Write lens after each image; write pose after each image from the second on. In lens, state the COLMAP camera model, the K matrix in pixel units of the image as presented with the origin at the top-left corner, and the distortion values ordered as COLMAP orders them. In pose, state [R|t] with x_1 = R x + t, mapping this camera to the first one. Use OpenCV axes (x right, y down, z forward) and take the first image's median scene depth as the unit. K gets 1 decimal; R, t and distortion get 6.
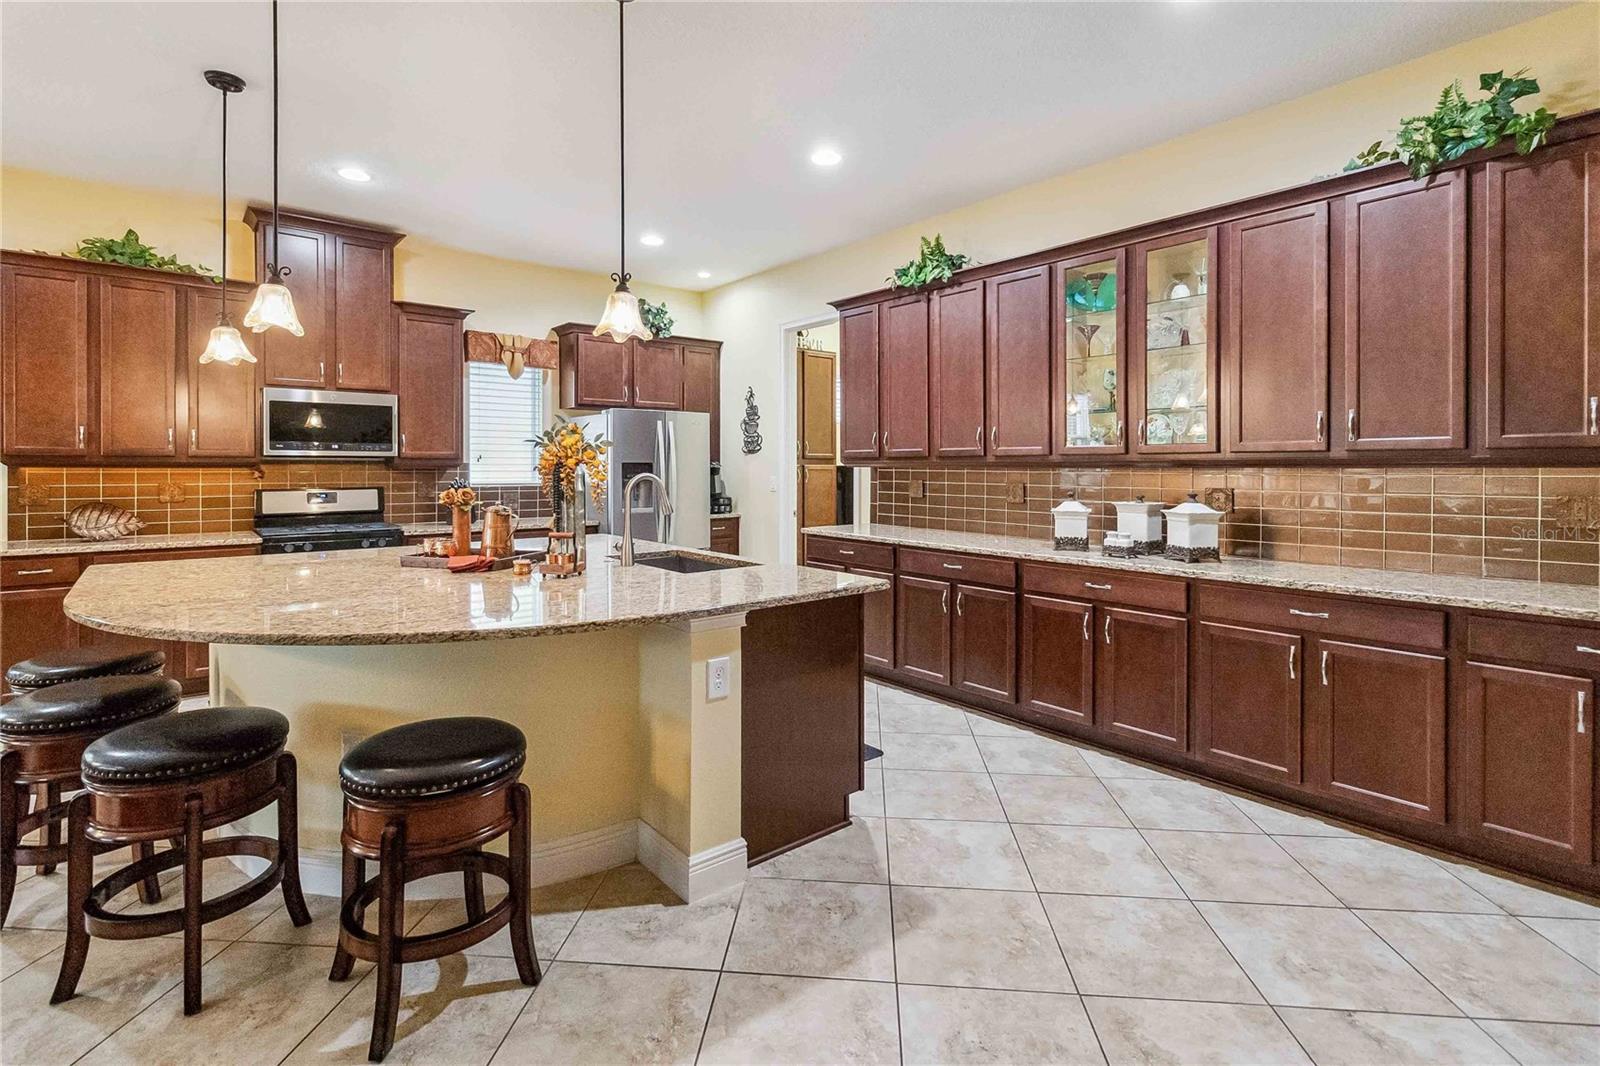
lens RADIAL K [[763.0, 0, 793.9], [0, 763.0, 468.4], [0, 0, 1]] dist [0.003416, 0.000330]
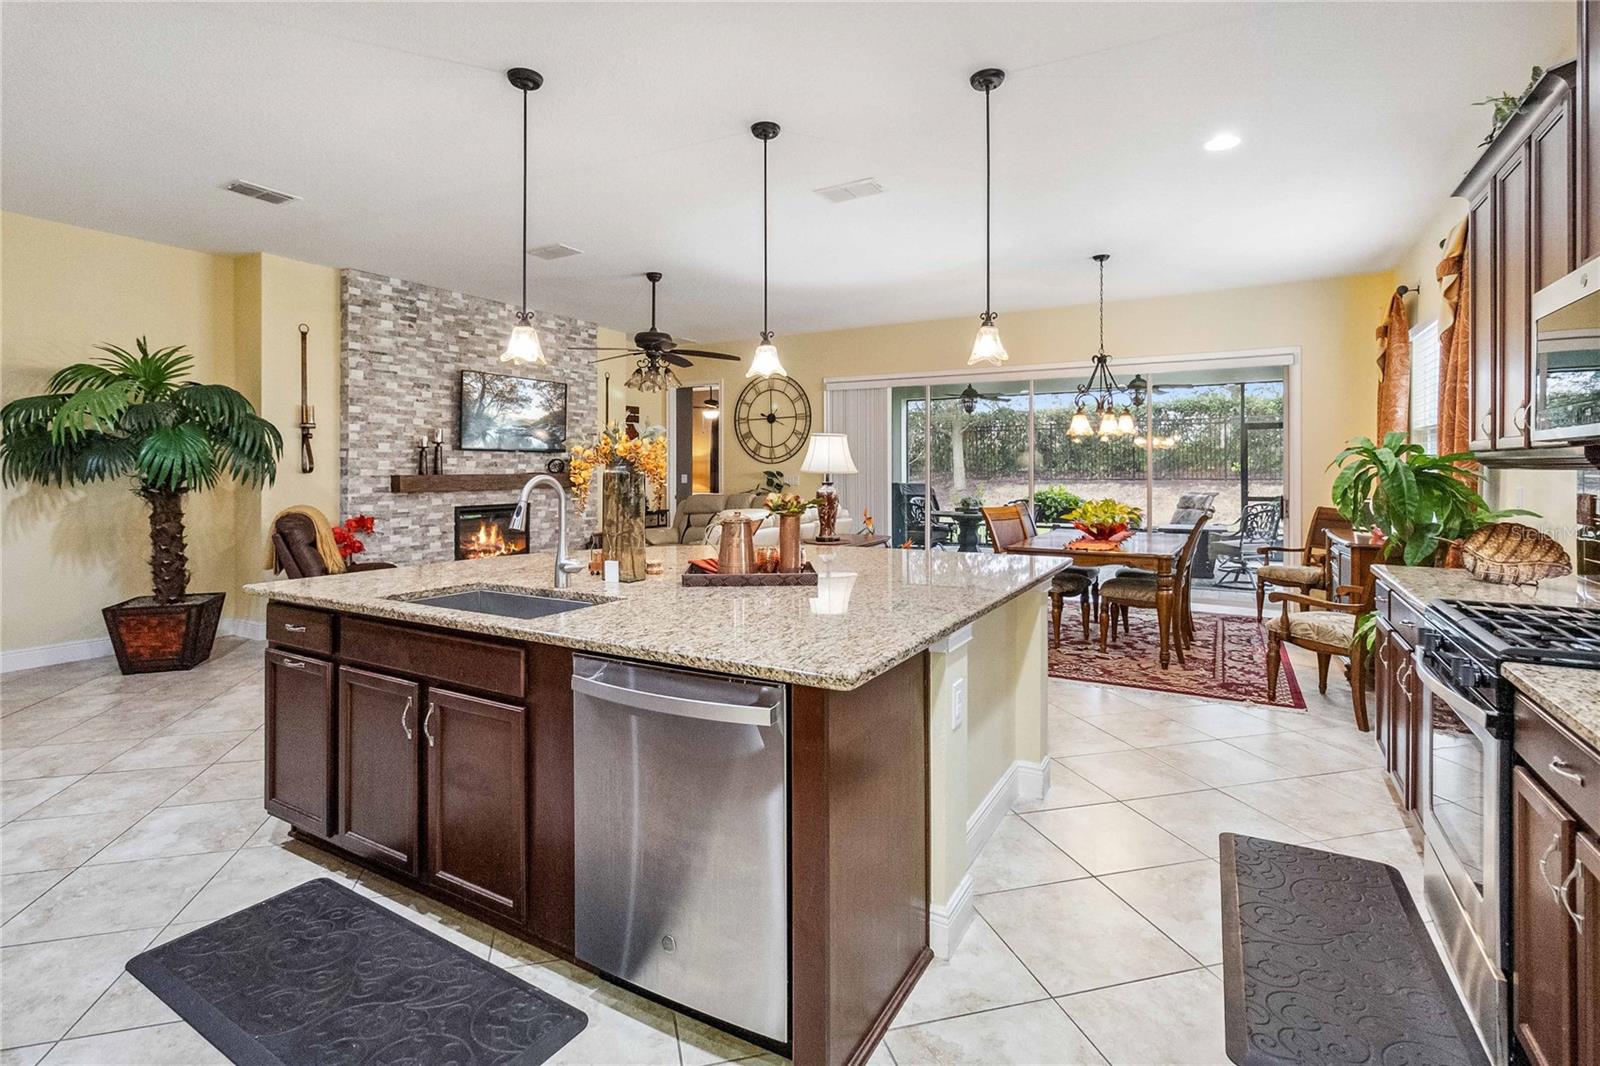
lens RADIAL K [[749.5, 0, 792.1], [0, 749.5, 471.6], [0, 0, 1]] dist [0.000134, 0.000560]
pose [[-0.937720, 0.001022, -0.347392, -0.144015], [-0.000702, 0.999988, 0.004837, -0.000679], [0.347392, 0.004780, -0.937708, 1.561835]]
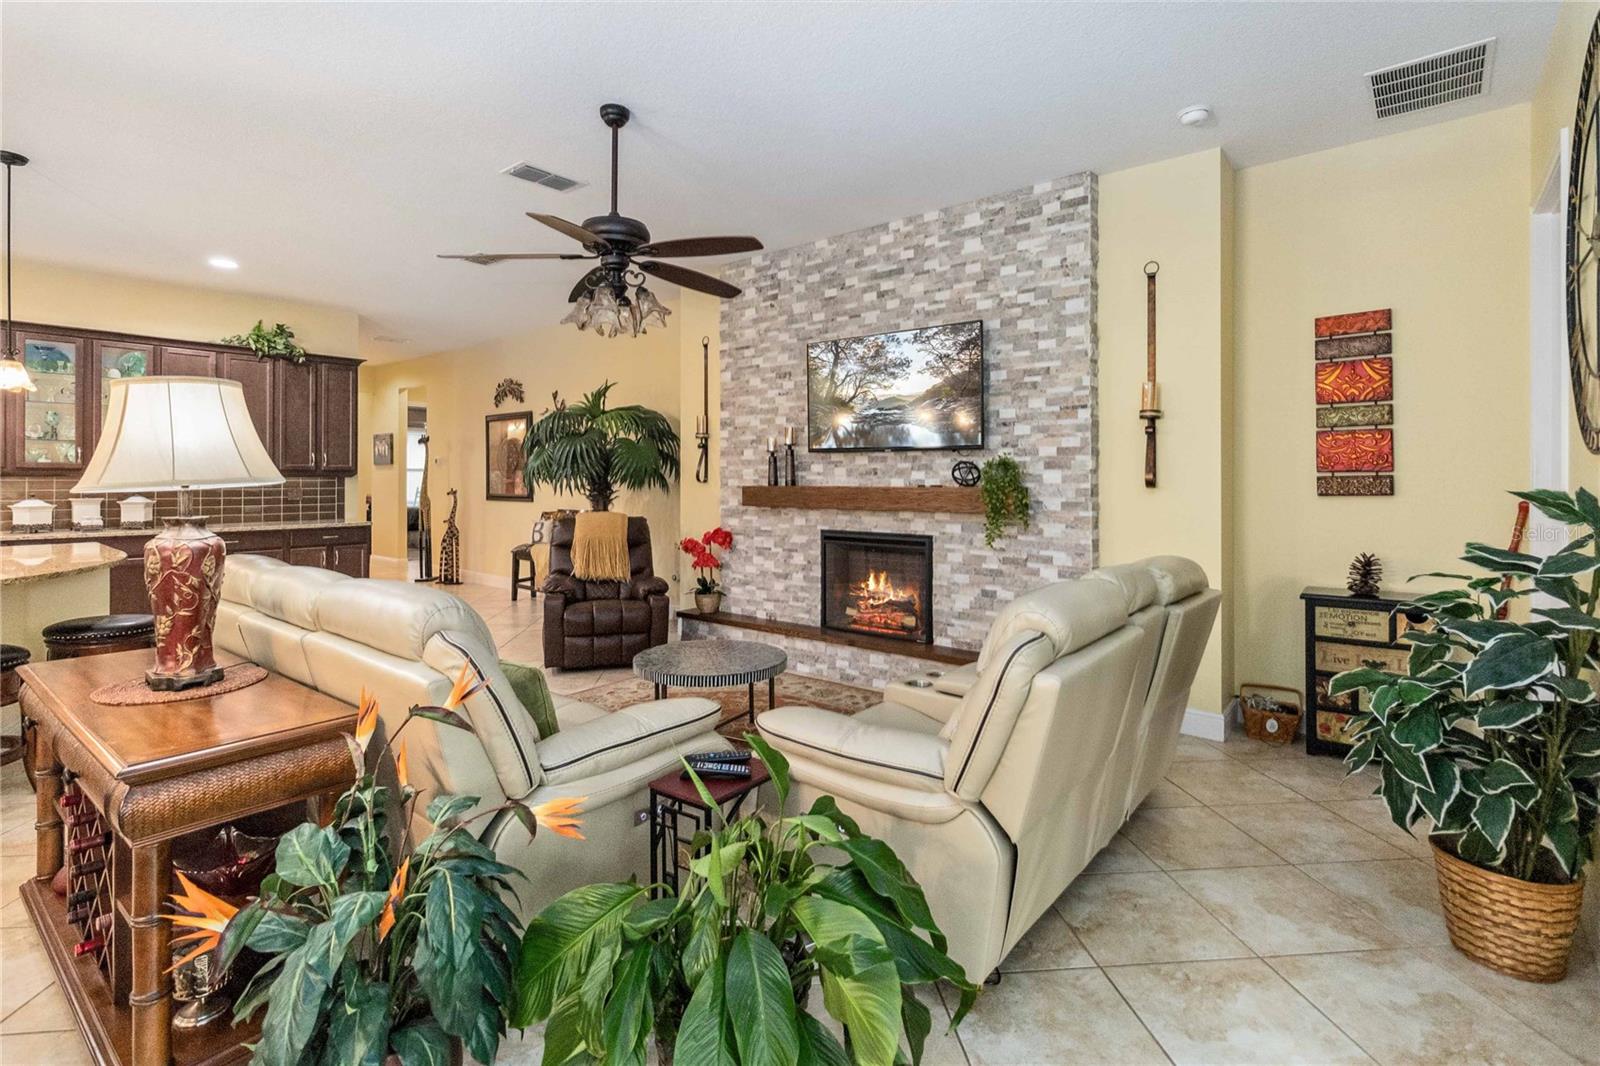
lens RADIAL K [[749.5, 0, 792.1], [0, 749.5, 471.6], [0, 0, 1]] dist [0.000134, 0.000560]
pose [[-0.185930, 0.007825, 0.982532, -1.345085], [-0.000614, 0.999967, -0.008080, 0.000237], [-0.982563, -0.002106, -0.185919, -0.162300]]
